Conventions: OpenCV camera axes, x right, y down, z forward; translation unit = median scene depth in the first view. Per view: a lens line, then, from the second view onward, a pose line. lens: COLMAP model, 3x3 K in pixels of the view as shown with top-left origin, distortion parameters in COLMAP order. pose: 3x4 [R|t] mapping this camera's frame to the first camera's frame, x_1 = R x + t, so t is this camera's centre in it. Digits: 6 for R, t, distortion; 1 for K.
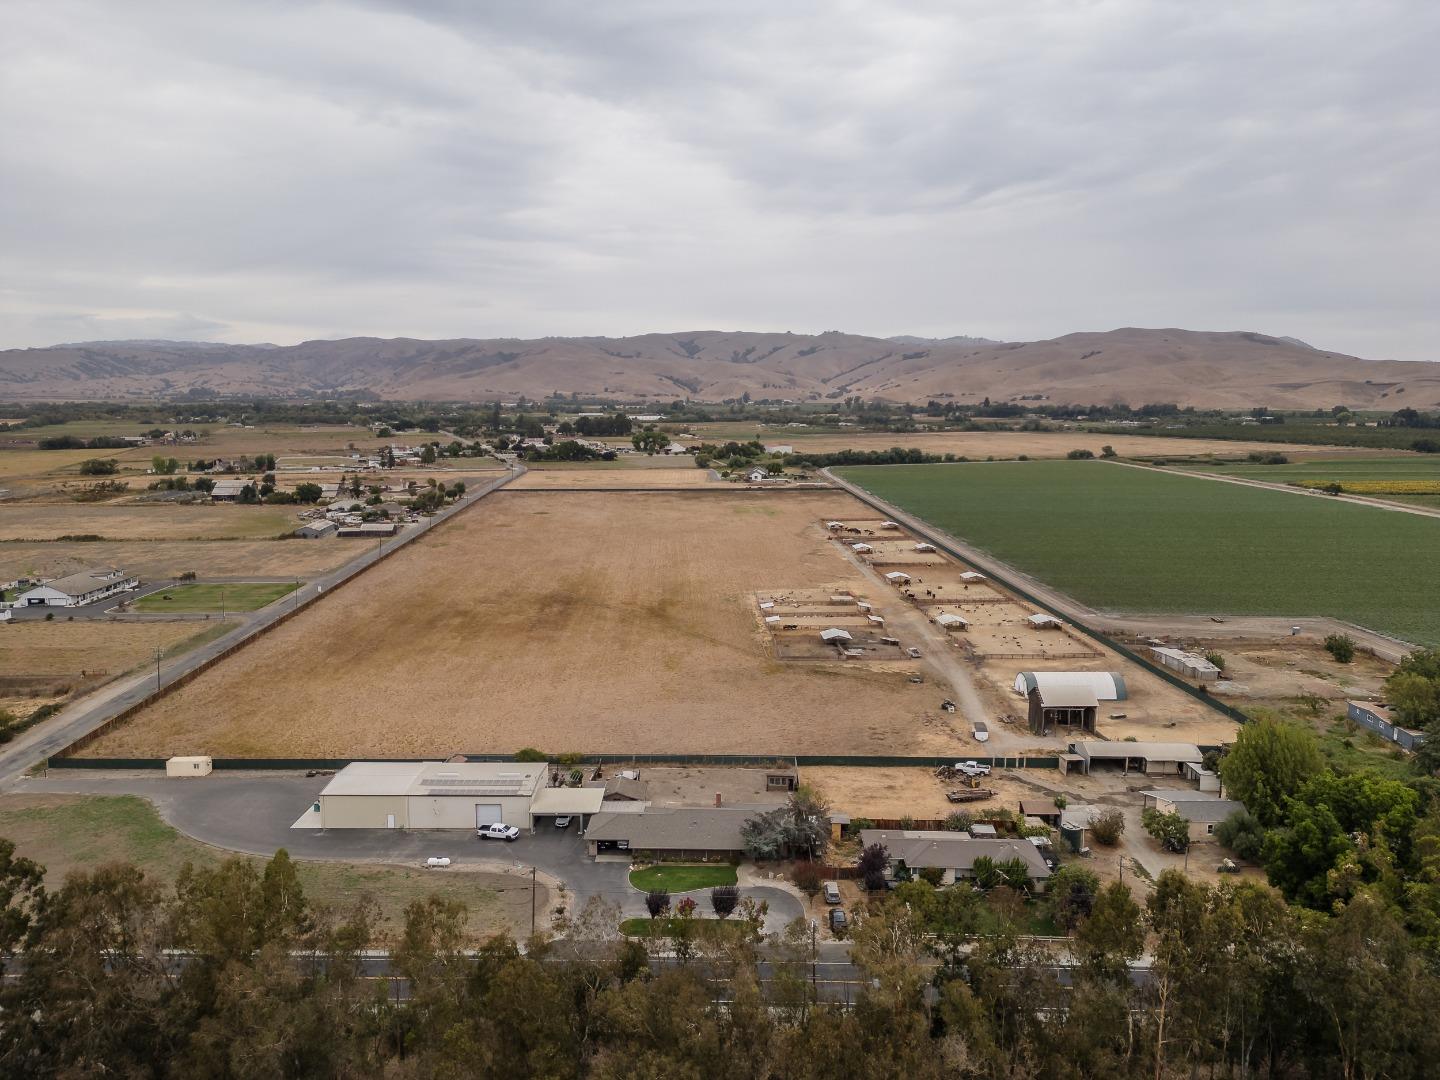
lens RADIAL K [[1007.0, 0, 714.2], [0, 1007.0, 546.0], [0, 0, 1]] dist [0.087267, -0.087109]
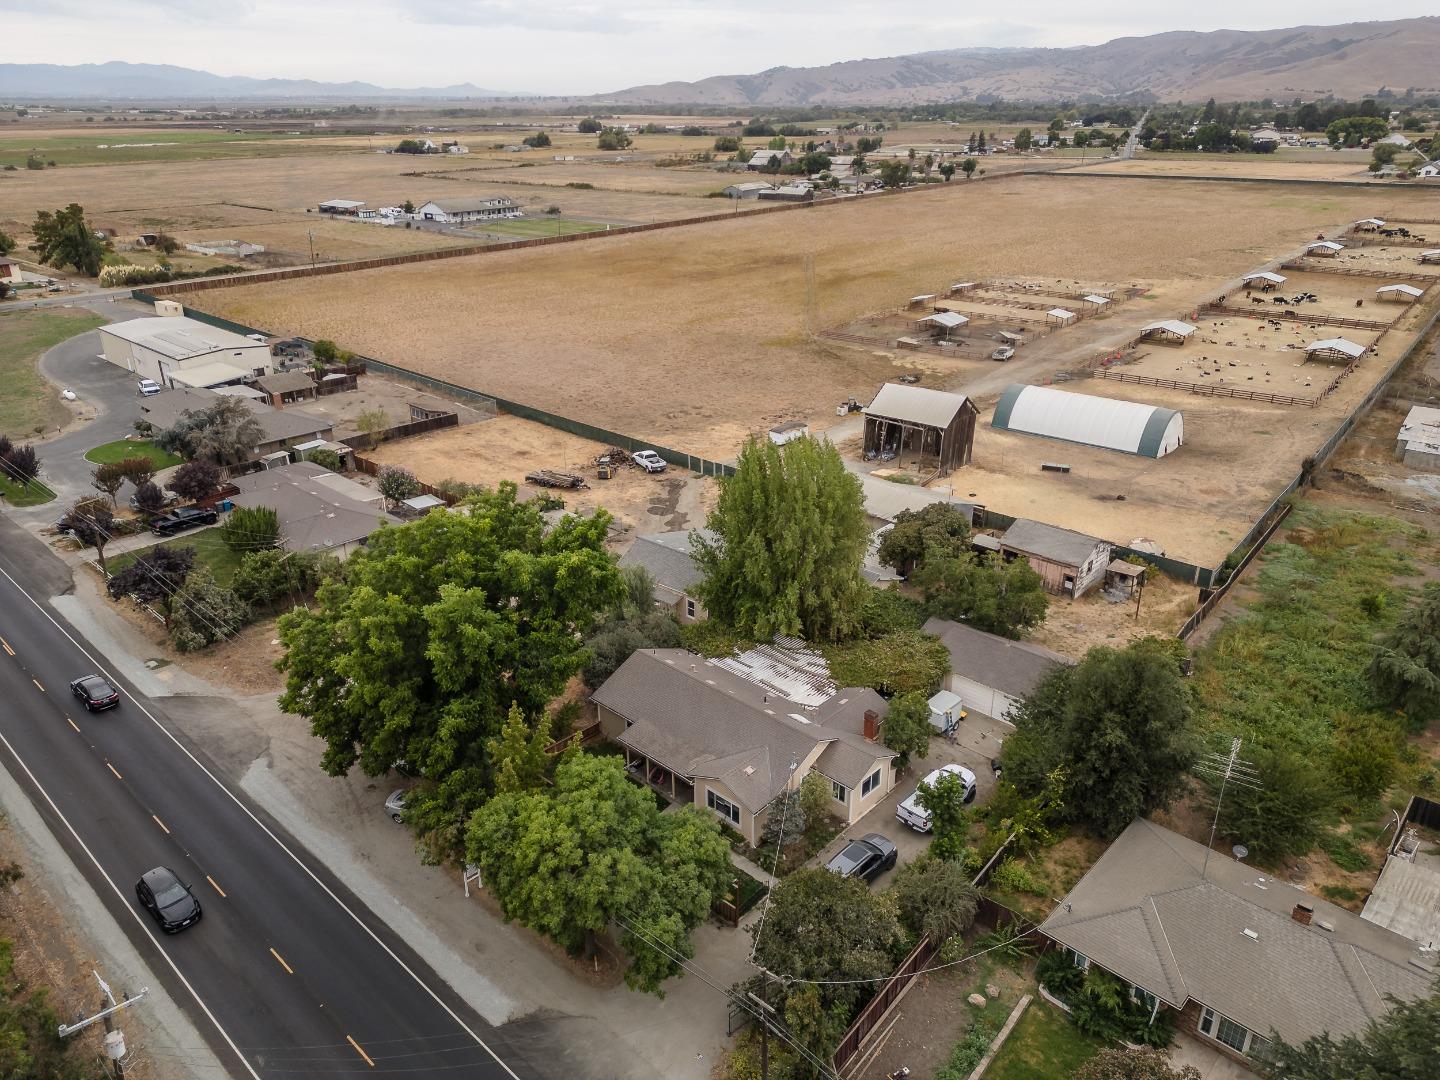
lens RADIAL K [[1007.0, 0, 712.9], [0, 1007.0, 542.1], [0, 0, 1]] dist [0.087267, -0.087109]
pose [[0.745206, 0.263663, -0.612495, 0.398630], [-0.101133, 0.952574, 0.287012, 0.041266], [0.659121, -0.151940, 0.736528, 0.294889]]
